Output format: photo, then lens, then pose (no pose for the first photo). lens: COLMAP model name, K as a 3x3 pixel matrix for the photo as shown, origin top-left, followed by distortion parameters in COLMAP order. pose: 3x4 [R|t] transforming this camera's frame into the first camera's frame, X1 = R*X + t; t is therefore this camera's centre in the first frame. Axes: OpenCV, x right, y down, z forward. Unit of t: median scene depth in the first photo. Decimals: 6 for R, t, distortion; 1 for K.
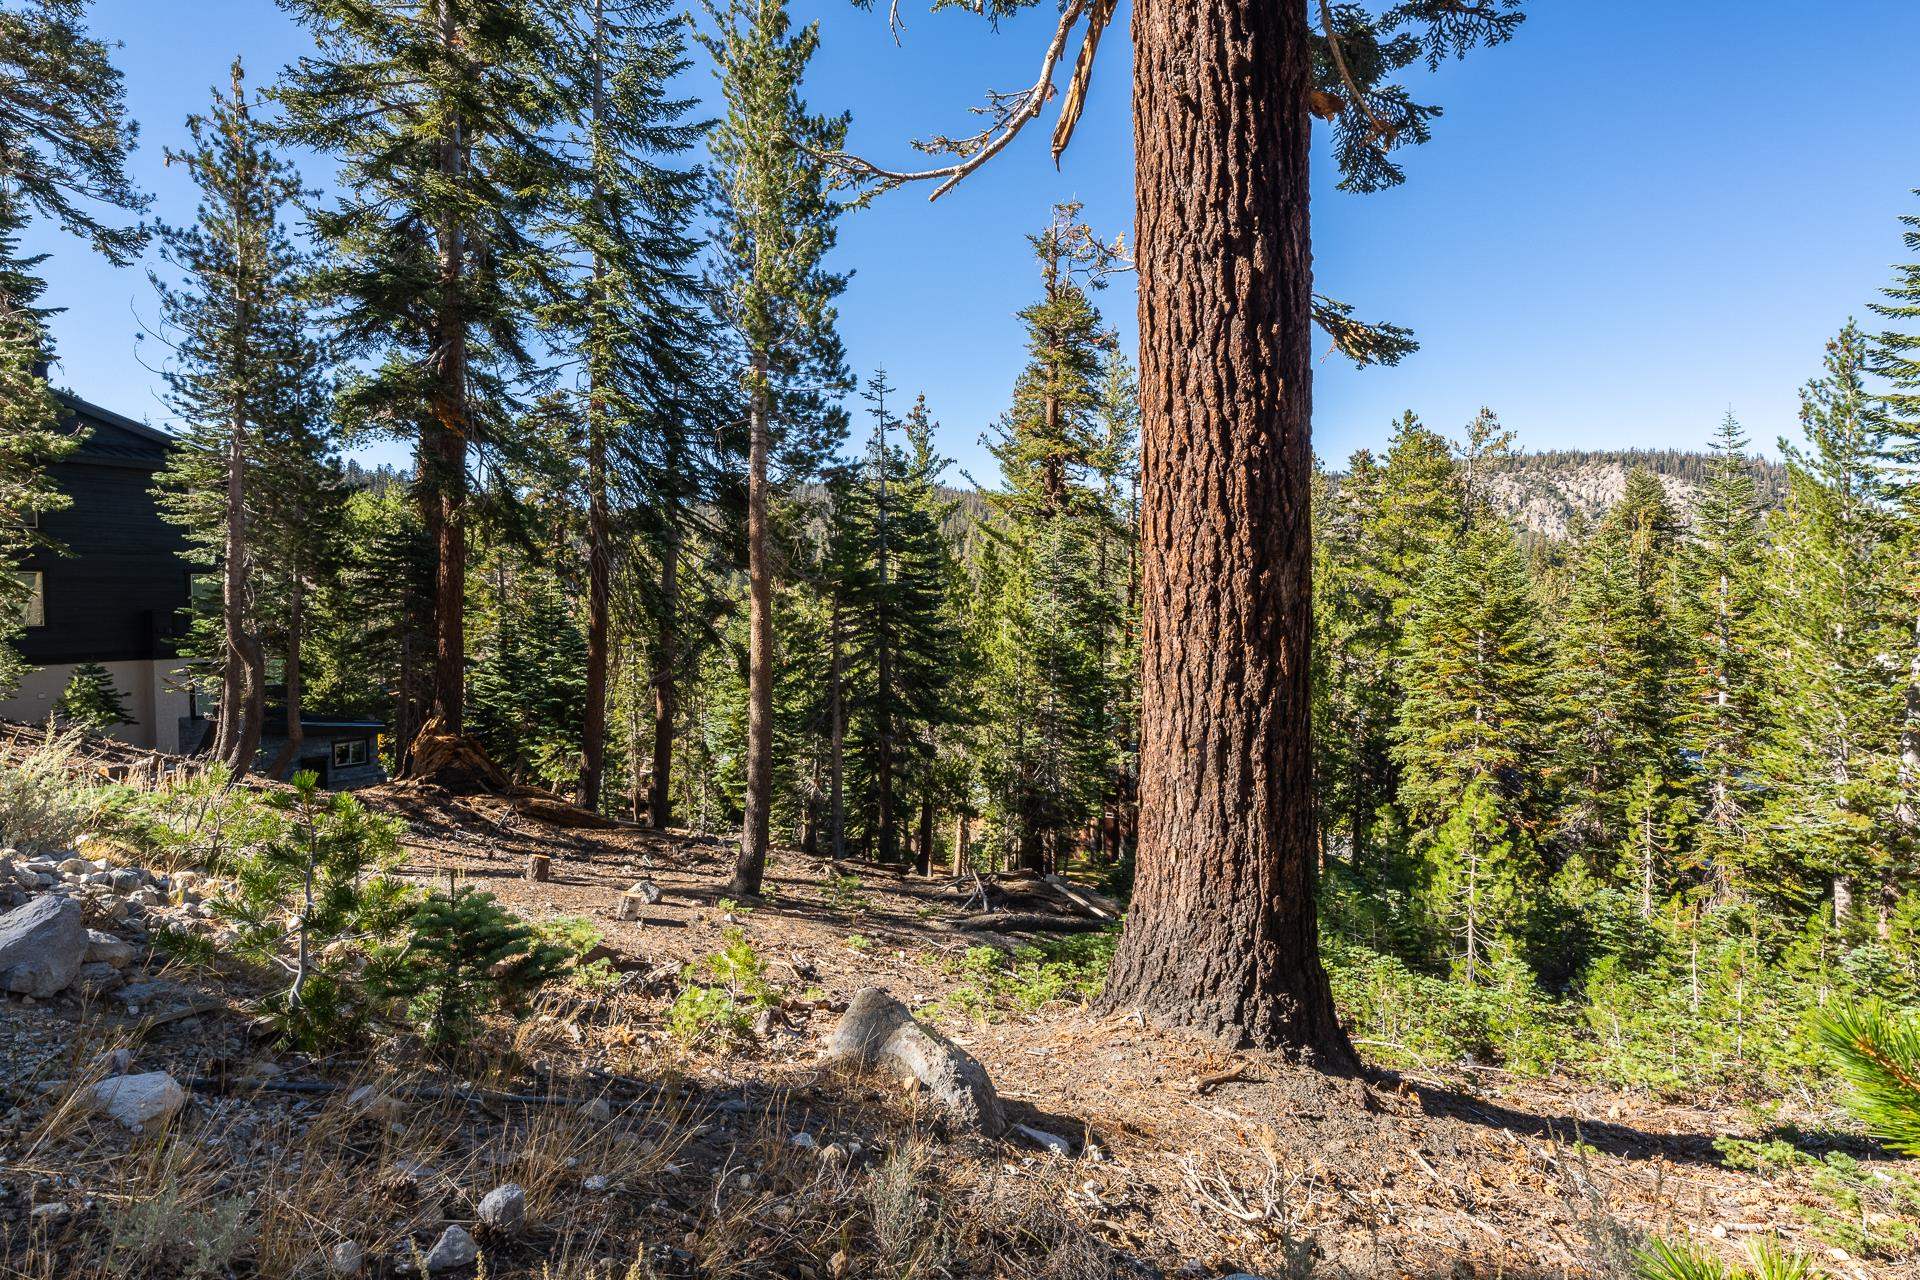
lens RADIAL K [[1007.5, 0, 935.2], [0, 1007.5, 636.7], [0, 0, 1]] dist [-0.002079, -0.001413]
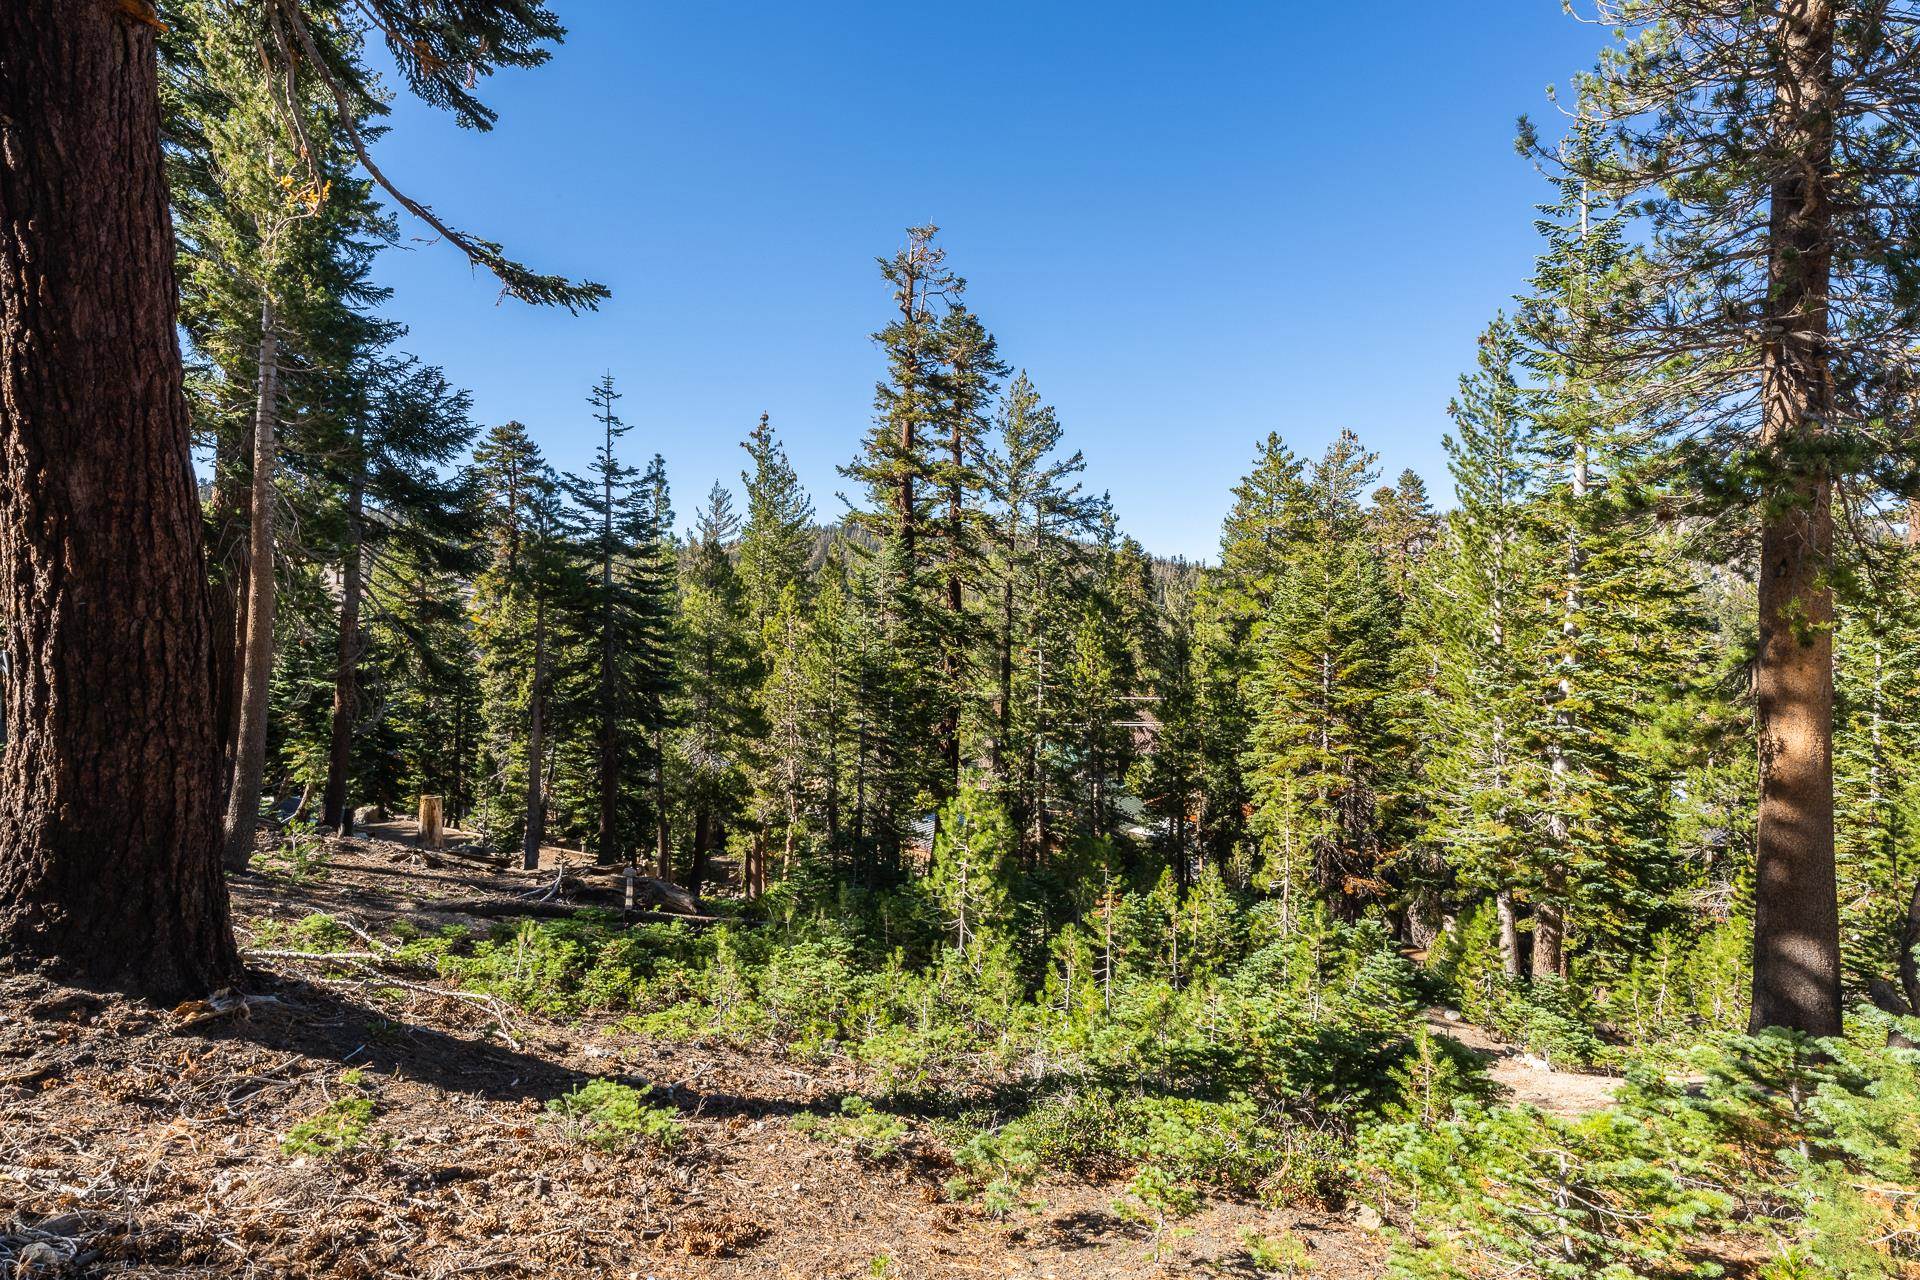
lens RADIAL K [[1007.5, 0, 937.7], [0, 1007.5, 637.5], [0, 0, 1]] dist [-0.002079, -0.001413]
pose [[0.999021, 0.009848, -0.043134, 0.403219], [-0.011561, 0.999147, -0.039651, 0.041439], [0.042707, 0.040111, 0.998282, 0.019770]]
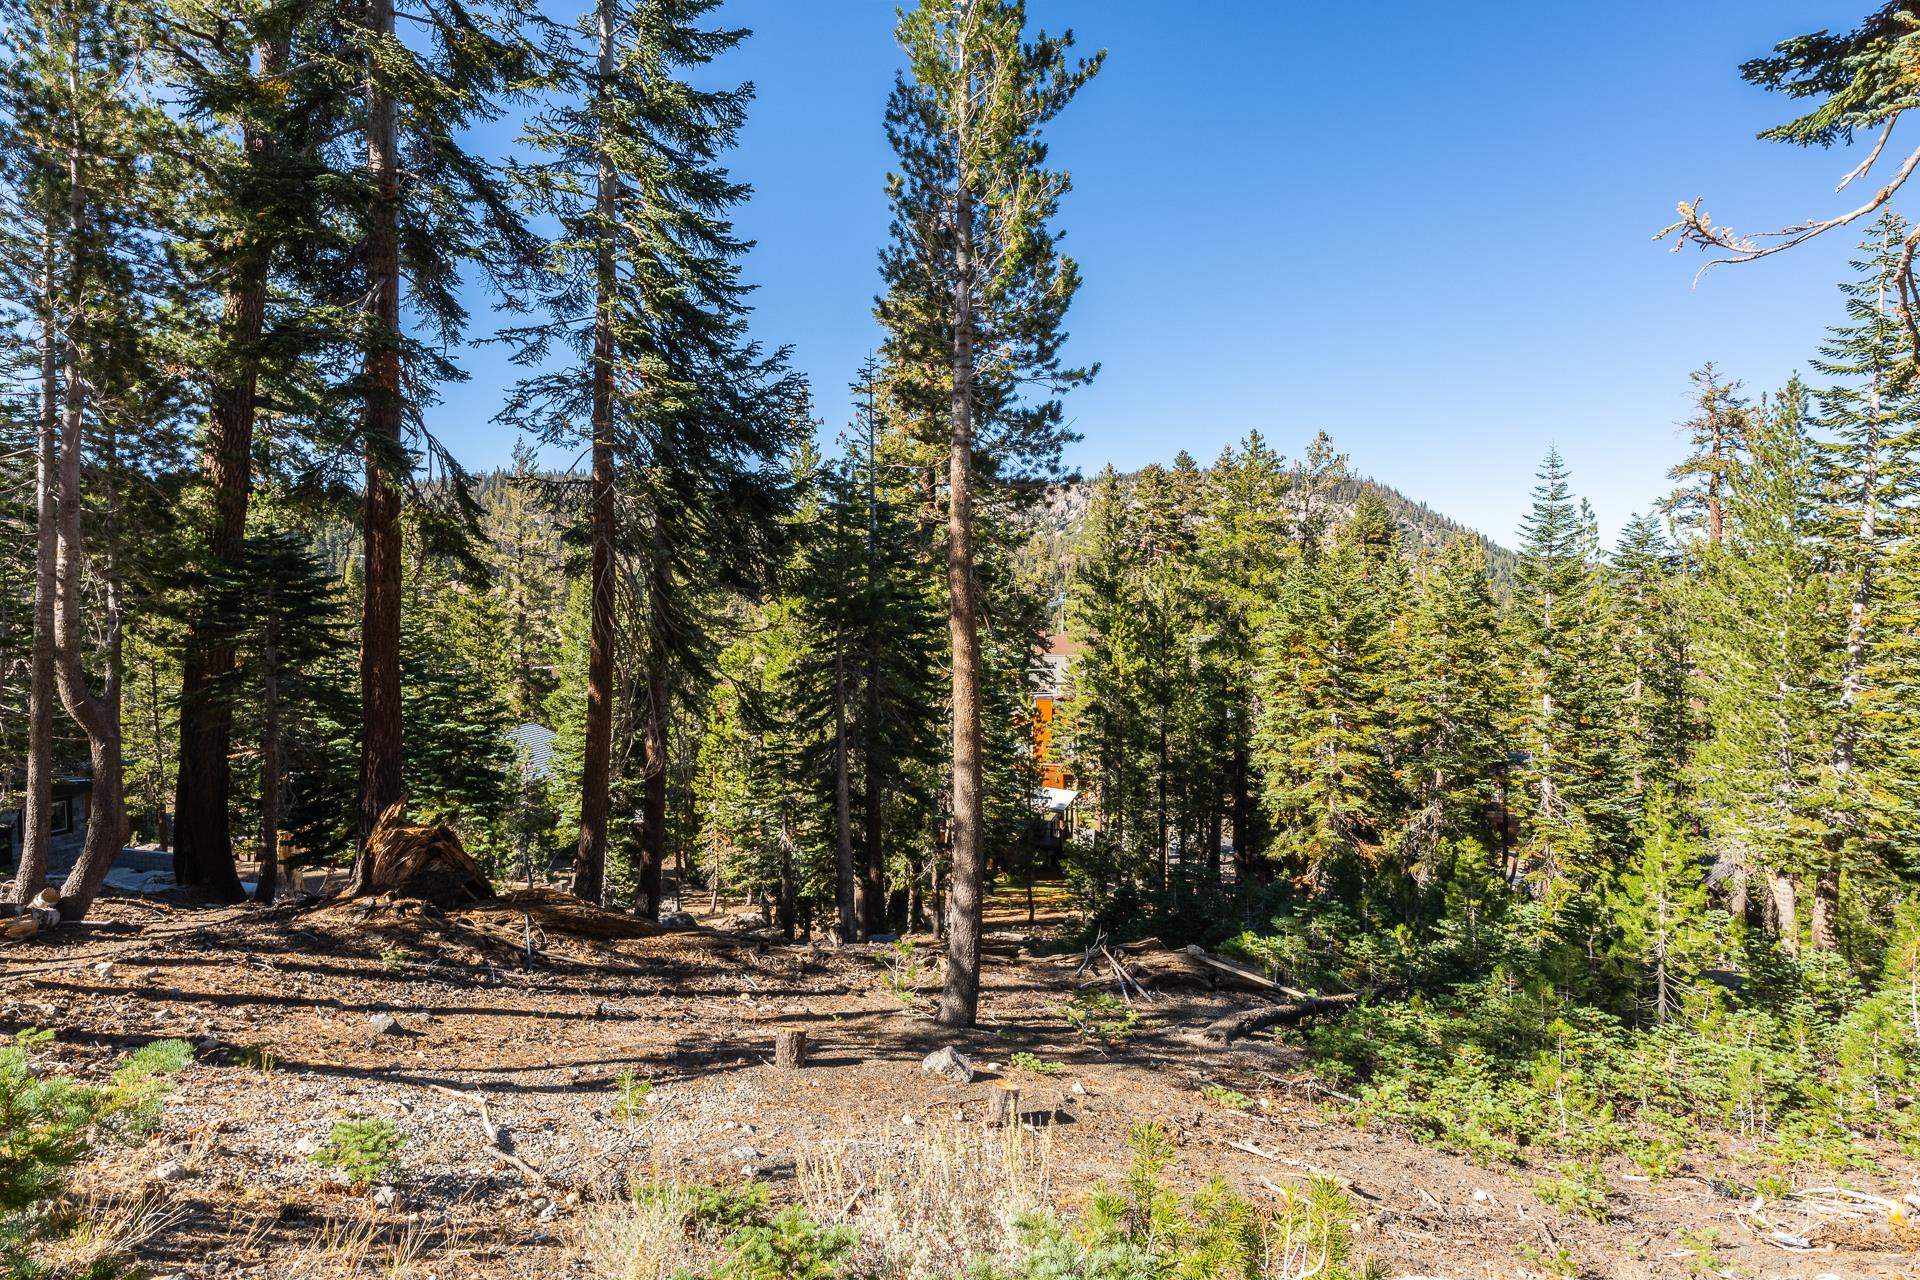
lens RADIAL K [[1007.5, 0, 937.6], [0, 1007.5, 642.0], [0, 0, 1]] dist [-0.002079, -0.001413]
pose [[0.961081, -0.009592, 0.276100, -0.297843], [0.007939, 0.999943, 0.007106, -0.032972], [-0.276152, -0.004638, 0.961103, 0.189037]]
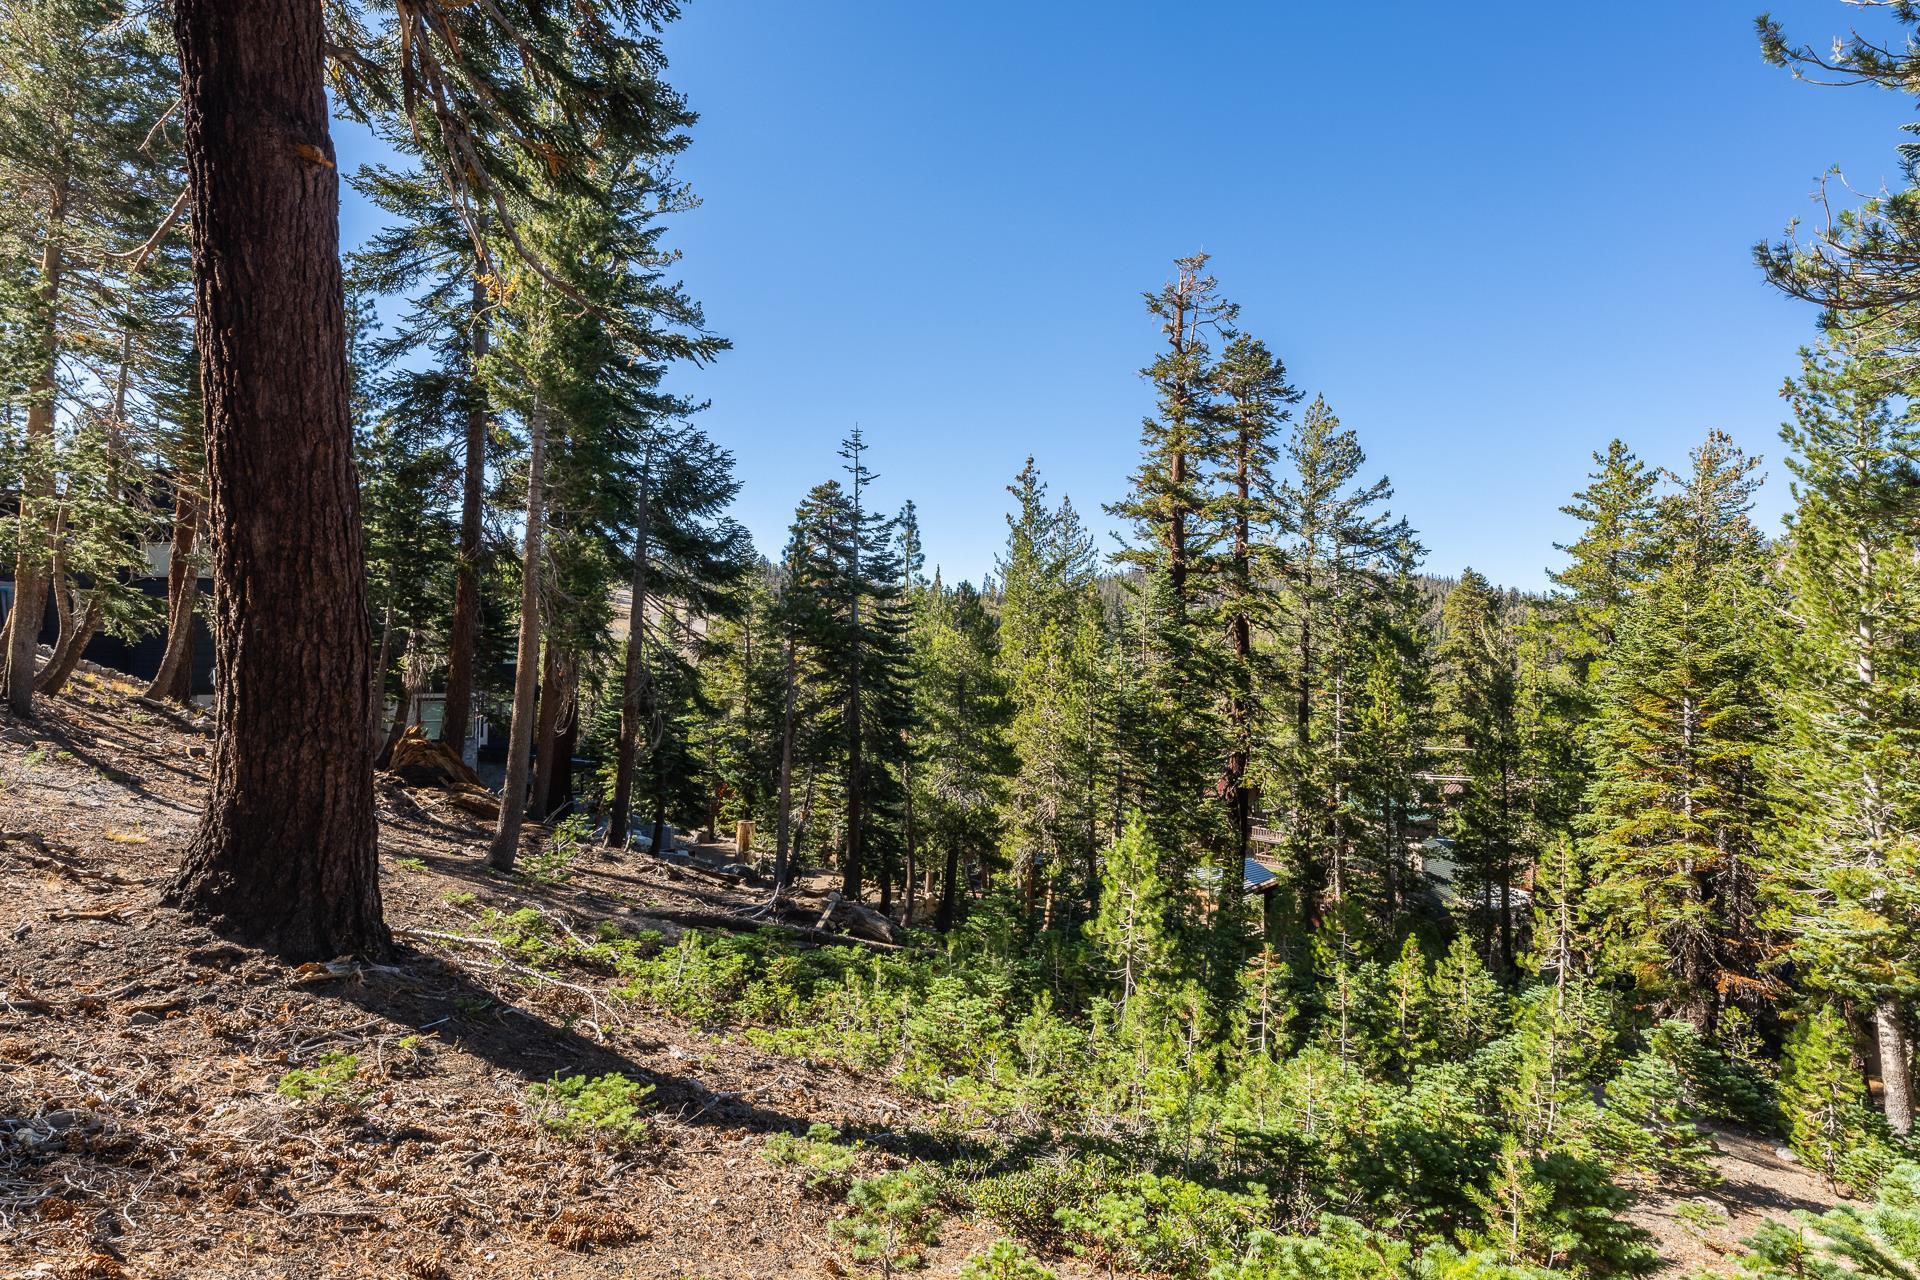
lens RADIAL K [[1007.5, 0, 935.0], [0, 1007.5, 639.6], [0, 0, 1]] dist [-0.002079, -0.001413]
pose [[0.935155, -0.000417, -0.354238, 0.508373], [-0.027997, 0.996784, -0.075081, 0.047391], [0.353131, 0.080130, 0.932136, 0.052053]]
